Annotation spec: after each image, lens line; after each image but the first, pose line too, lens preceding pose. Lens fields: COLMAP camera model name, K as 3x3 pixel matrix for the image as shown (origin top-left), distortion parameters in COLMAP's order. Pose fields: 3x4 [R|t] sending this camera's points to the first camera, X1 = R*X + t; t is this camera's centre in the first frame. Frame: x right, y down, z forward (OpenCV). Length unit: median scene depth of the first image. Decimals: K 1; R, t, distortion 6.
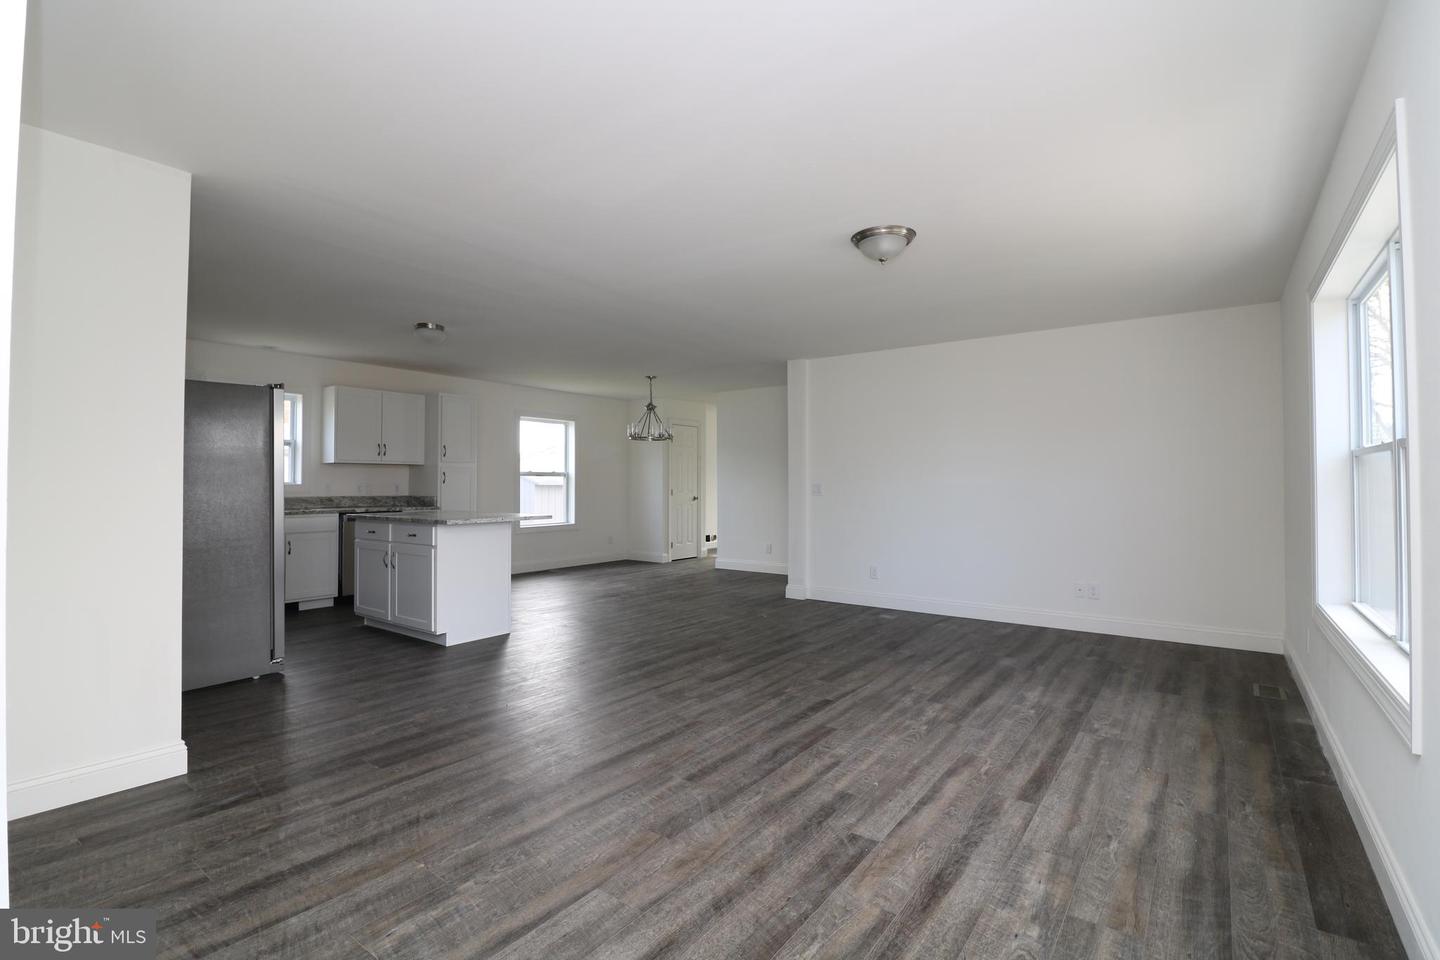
lens RADIAL K [[665.5, 0, 715.9], [0, 665.5, 475.1], [0, 0, 1]] dist [-0.003341, -0.011086]
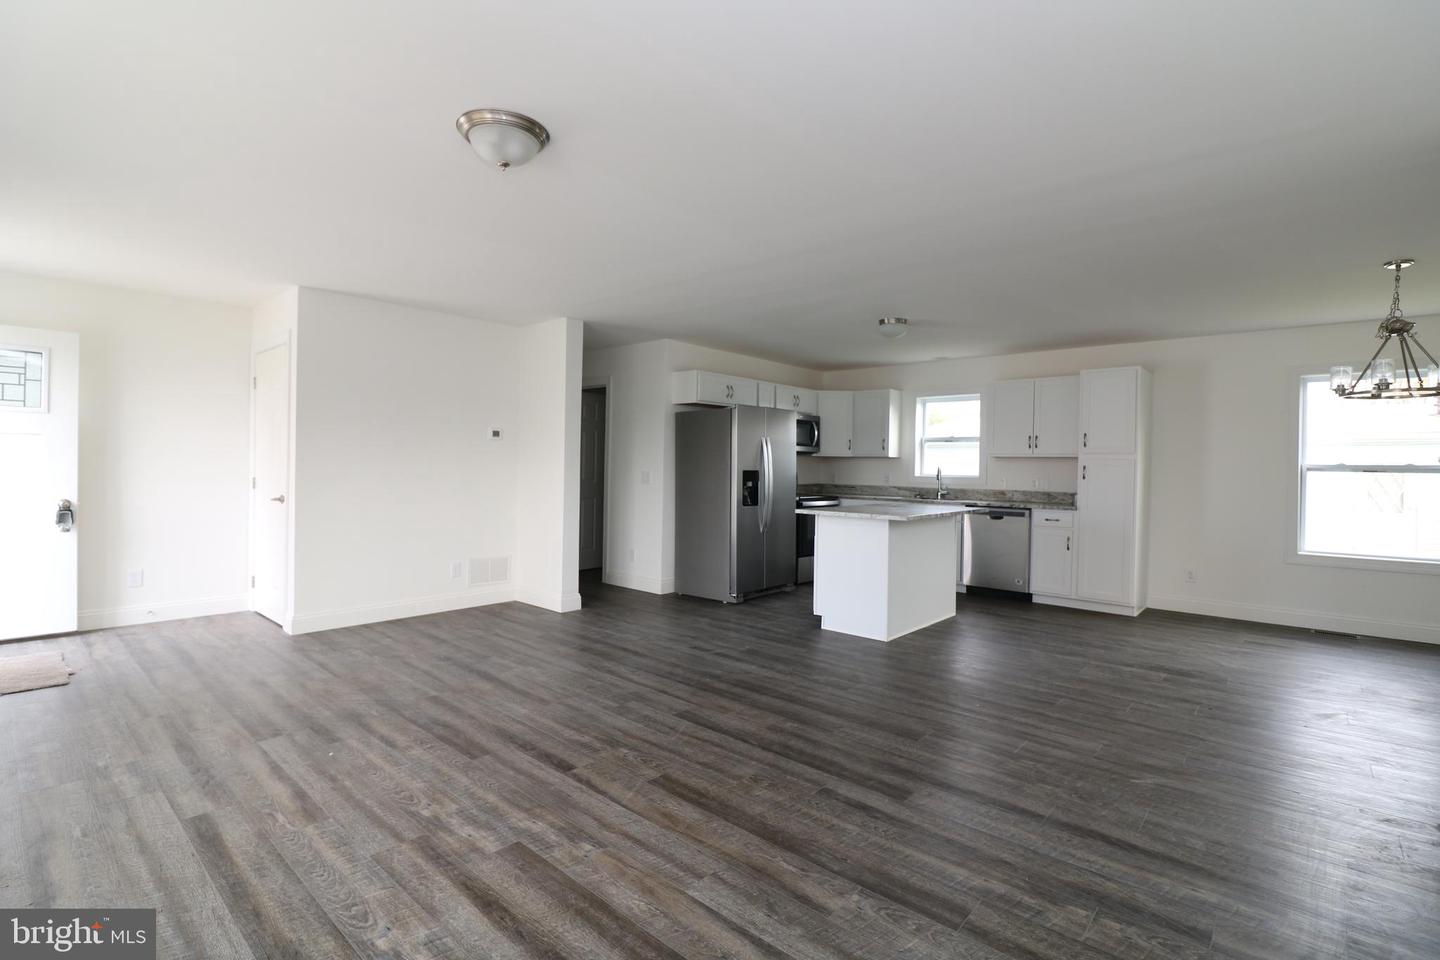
lens RADIAL K [[665.5, 0, 713.7], [0, 665.5, 463.0], [0, 0, 1]] dist [-0.003341, -0.011086]
pose [[-0.088770, -0.007593, -0.996023, 0.911290], [-0.004011, 0.999966, -0.007265, 0.000111], [0.996044, 0.003350, -0.088797, 1.240407]]
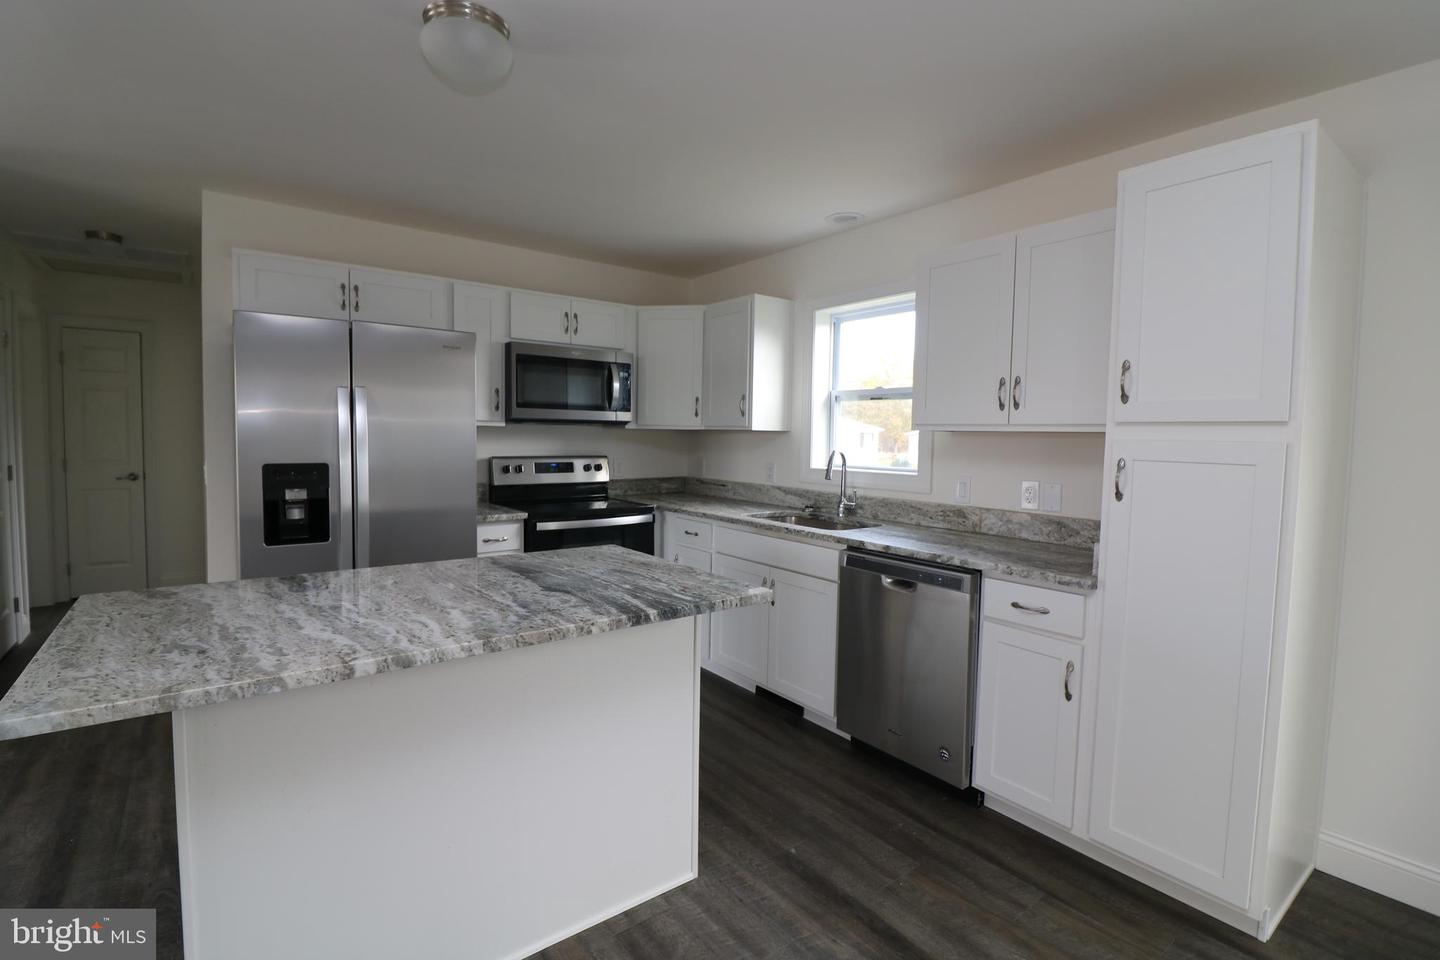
lens RADIAL K [[665.5, 0, 710.8], [0, 665.5, 469.7], [0, 0, 1]] dist [-0.003341, -0.011086]
pose [[-0.276418, 0.045355, -0.959967, -0.200461], [-0.004761, 0.998809, 0.048561, -0.025516], [0.961026, 0.017993, -0.275873, 1.839191]]
